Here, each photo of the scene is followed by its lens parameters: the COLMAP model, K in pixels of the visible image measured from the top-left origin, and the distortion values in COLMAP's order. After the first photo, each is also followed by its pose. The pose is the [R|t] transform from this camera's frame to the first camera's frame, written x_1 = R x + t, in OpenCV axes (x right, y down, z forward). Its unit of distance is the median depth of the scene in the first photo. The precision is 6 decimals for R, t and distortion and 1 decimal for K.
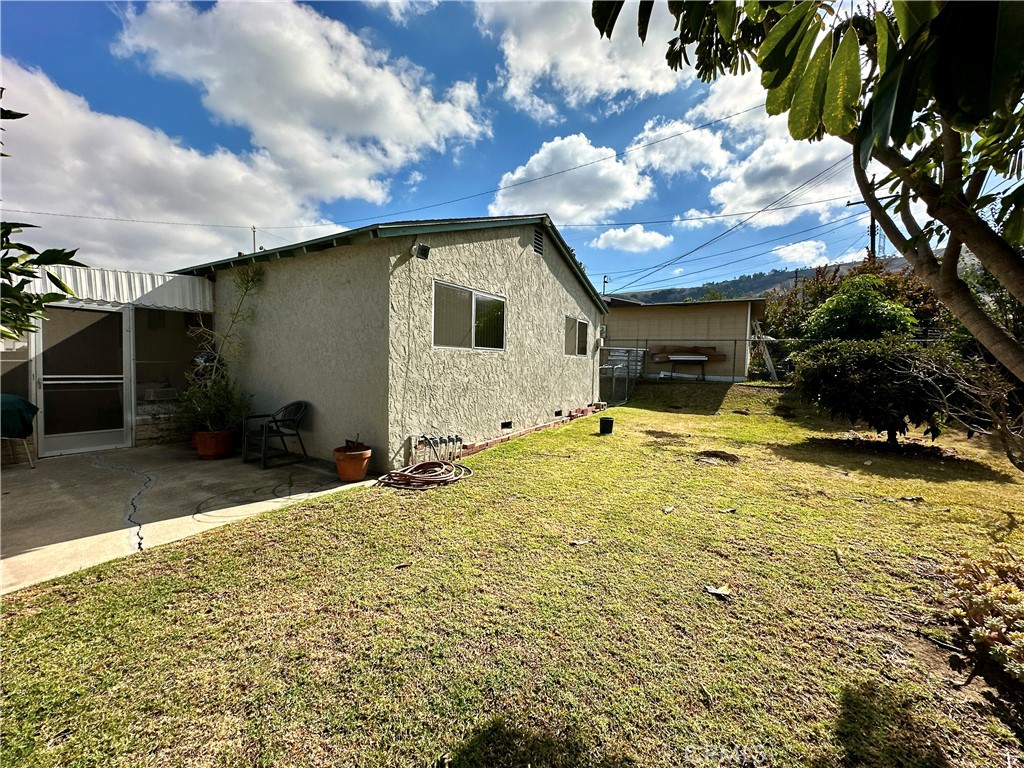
lens RADIAL K [[409.1, 0, 513.0], [0, 409.1, 384.7], [0, 0, 1]] dist [-0.004263, 0.000568]
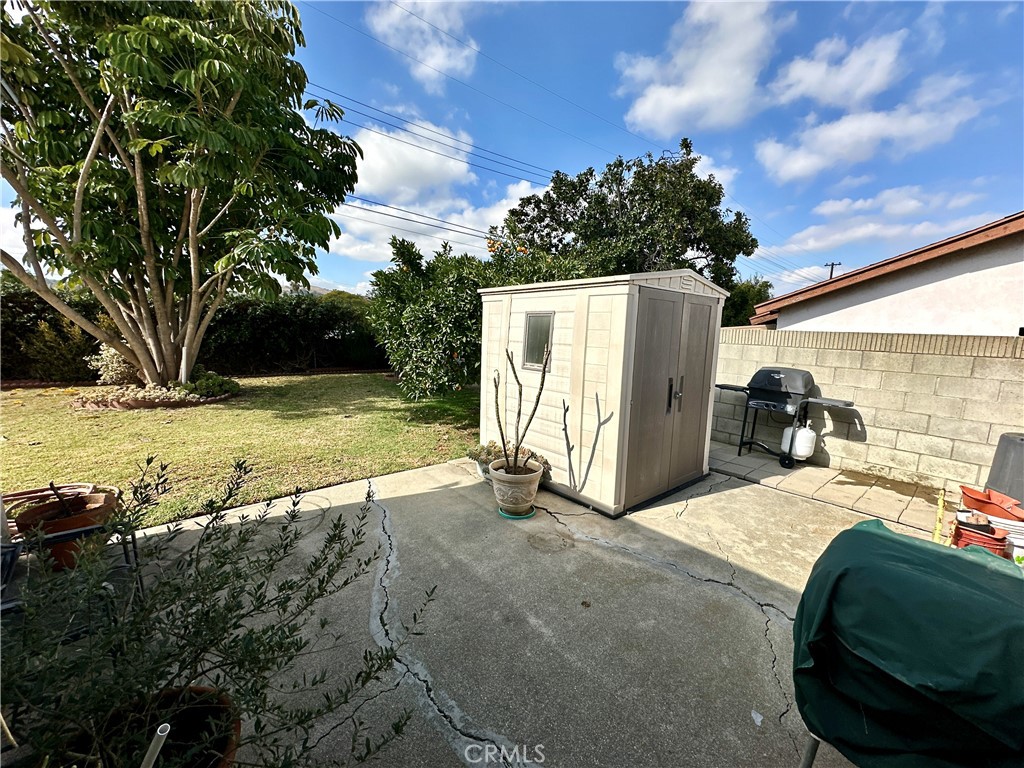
lens RADIAL K [[409.1, 0, 513.0], [0, 409.1, 384.7], [0, 0, 1]] dist [-0.004263, 0.000568]
pose [[-0.945210, -0.080457, 0.316394, -1.025954], [-0.013005, 0.977666, 0.209762, -0.119520], [-0.326204, 0.194155, -0.925146, 1.177964]]
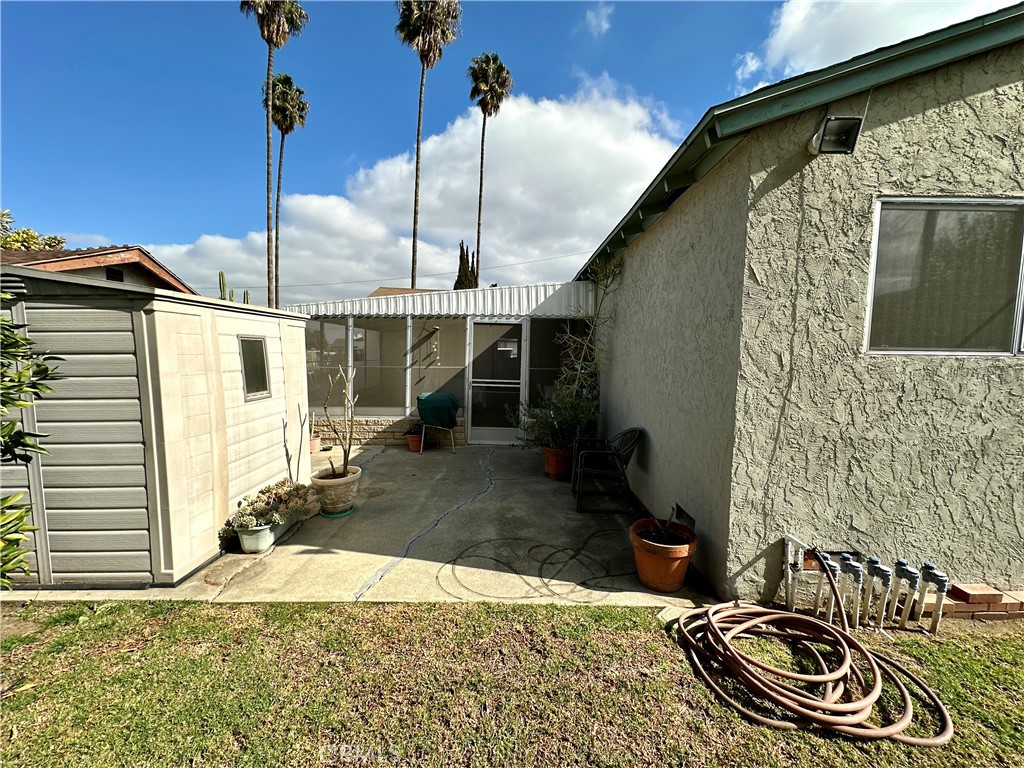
lens RADIAL K [[409.1, 0, 513.0], [0, 409.1, 384.7], [0, 0, 1]] dist [-0.004263, 0.000568]
pose [[0.513896, 0.054937, -0.856092, -0.012431], [-0.049525, 0.998183, 0.034326, -0.056493], [0.856422, 0.024758, 0.515683, 0.470112]]
